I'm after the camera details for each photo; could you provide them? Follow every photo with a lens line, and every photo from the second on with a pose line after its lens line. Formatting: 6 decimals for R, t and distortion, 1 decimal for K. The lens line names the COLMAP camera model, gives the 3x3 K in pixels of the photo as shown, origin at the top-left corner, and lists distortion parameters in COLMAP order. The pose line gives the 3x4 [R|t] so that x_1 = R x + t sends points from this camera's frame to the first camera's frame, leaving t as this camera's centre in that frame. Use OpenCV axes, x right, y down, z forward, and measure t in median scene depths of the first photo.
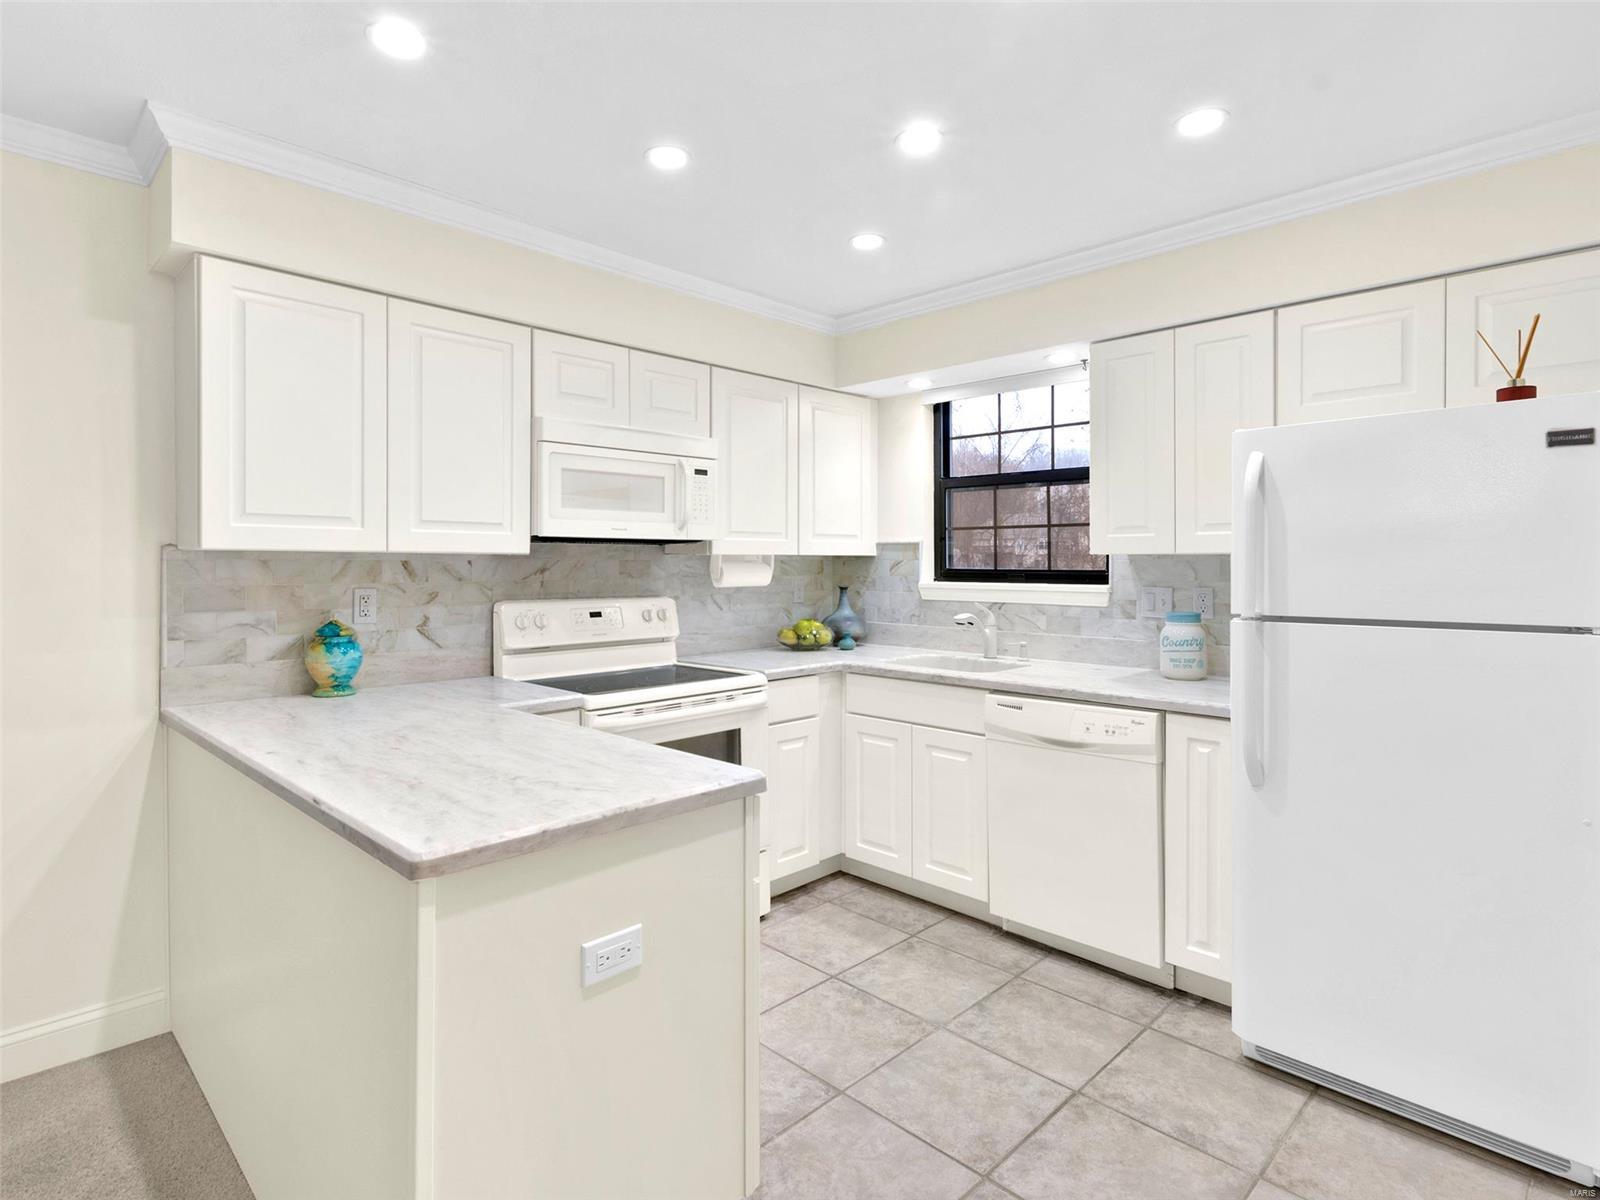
lens RADIAL K [[853.4, 0, 809.5], [0, 853.4, 564.1], [0, 0, 1]] dist [0.011340, -0.002532]
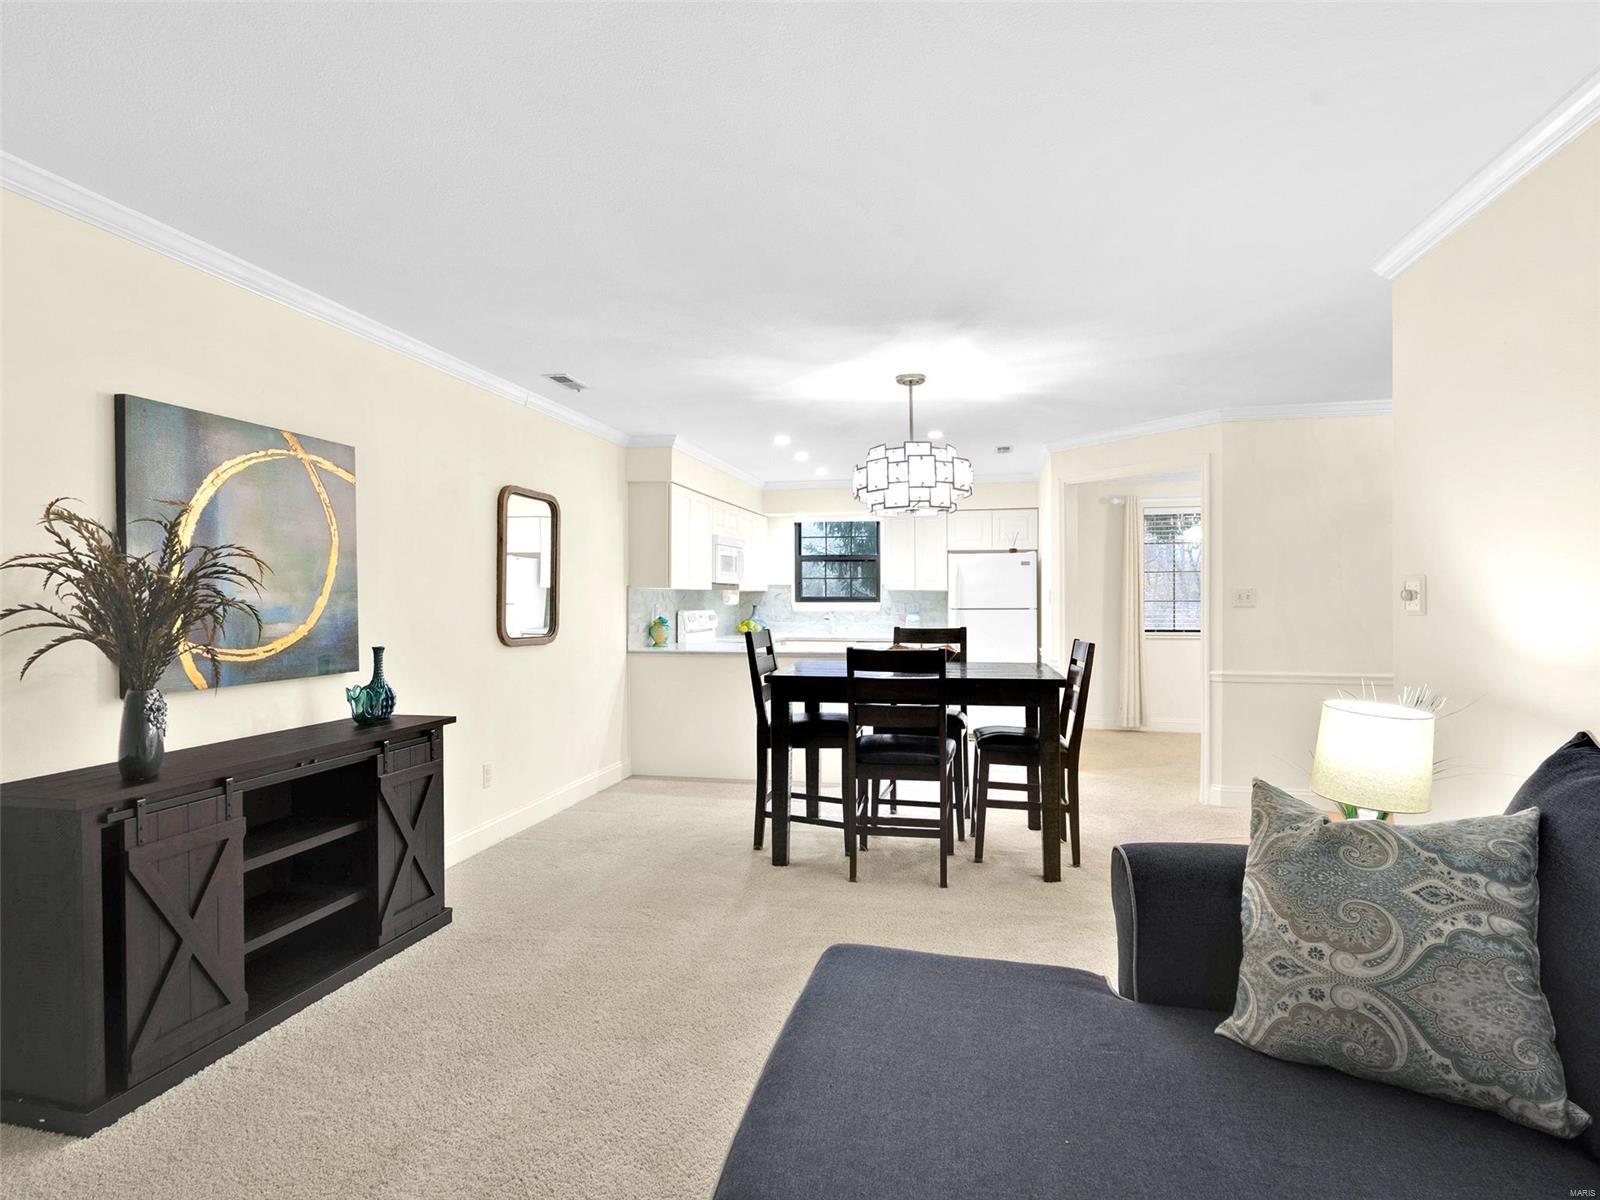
lens RADIAL K [[853.4, 0, 798.6], [0, 853.4, 602.0], [0, 0, 1]] dist [0.011340, -0.002532]
pose [[0.843910, -0.005593, 0.536456, -1.207609], [0.003508, 0.999982, 0.004907, 0.009835], [-0.536474, -0.002259, 0.843914, -1.011730]]
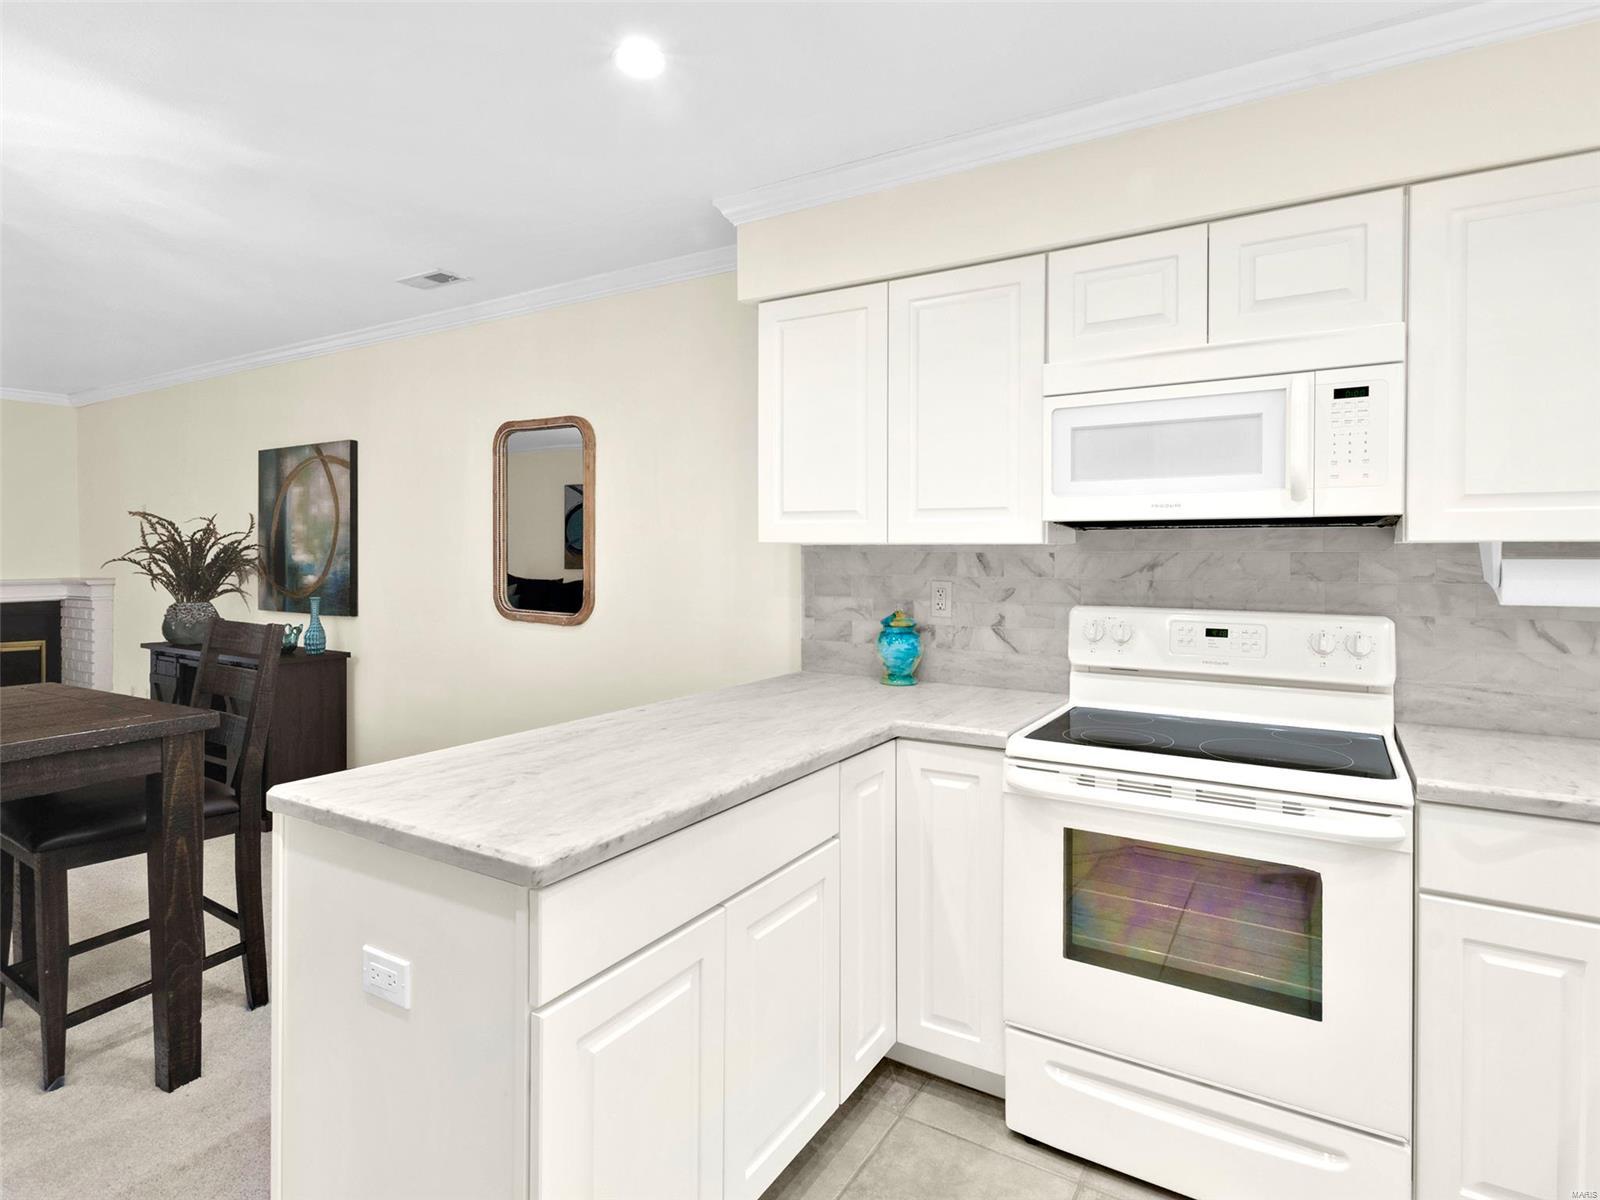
lens RADIAL K [[853.4, 0, 815.7], [0, 853.4, 565.4], [0, 0, 1]] dist [0.011340, -0.002532]
pose [[0.220977, 0.017555, -0.975121, 0.370930], [-0.001952, 0.999844, 0.017558, -0.006061], [0.975277, -0.001976, 0.220977, 0.595856]]
